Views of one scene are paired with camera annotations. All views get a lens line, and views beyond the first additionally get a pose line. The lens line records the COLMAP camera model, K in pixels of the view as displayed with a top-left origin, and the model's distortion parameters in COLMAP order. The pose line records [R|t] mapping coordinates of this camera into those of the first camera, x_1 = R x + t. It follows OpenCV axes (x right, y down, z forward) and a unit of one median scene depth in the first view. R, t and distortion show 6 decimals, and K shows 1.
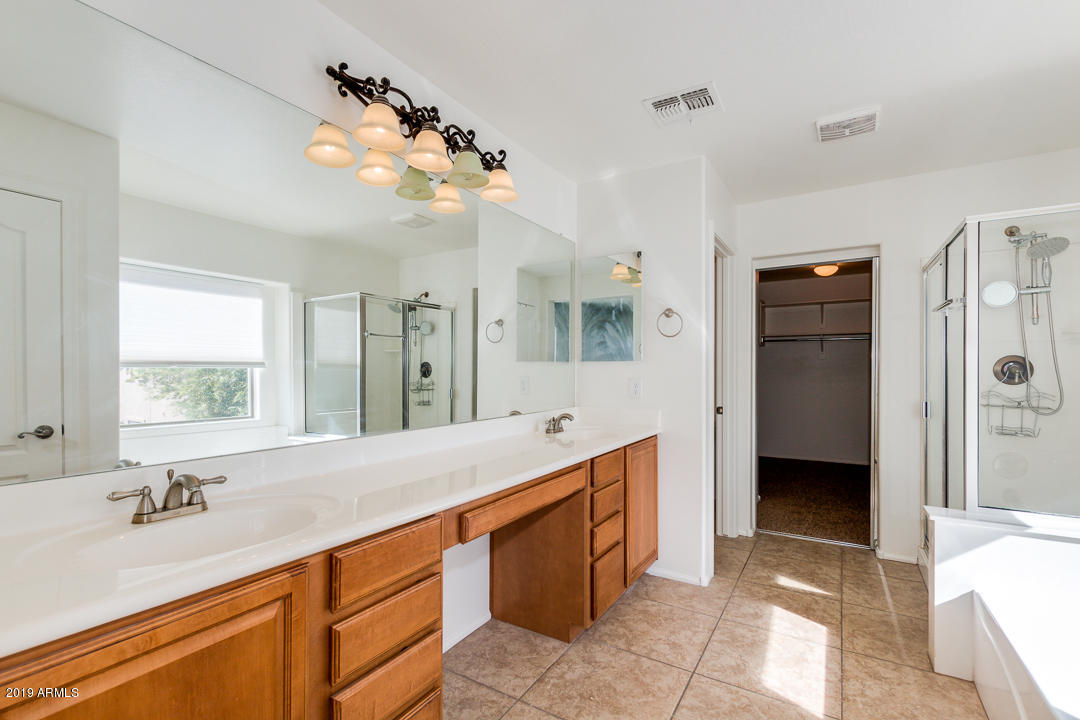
lens RADIAL K [[495.6, 0, 538.2], [0, 495.6, 371.4], [0, 0, 1]] dist [-0.000631, -0.000201]
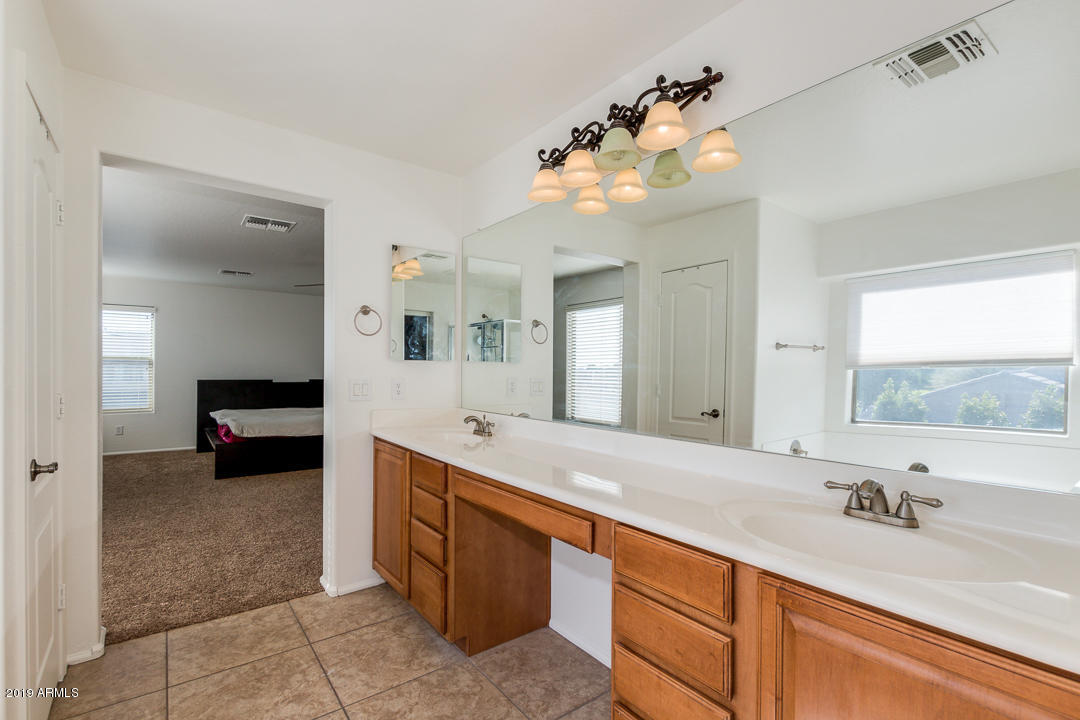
lens RADIAL K [[495.6, 0, 538.2], [0, 495.6, 371.4], [0, 0, 1]] dist [-0.000631, -0.000201]
pose [[-0.368596, -0.007038, -0.929563, 0.756494], [-0.010835, 0.999936, -0.003274, 0.002104], [0.929527, 0.008865, -0.368649, 1.228827]]
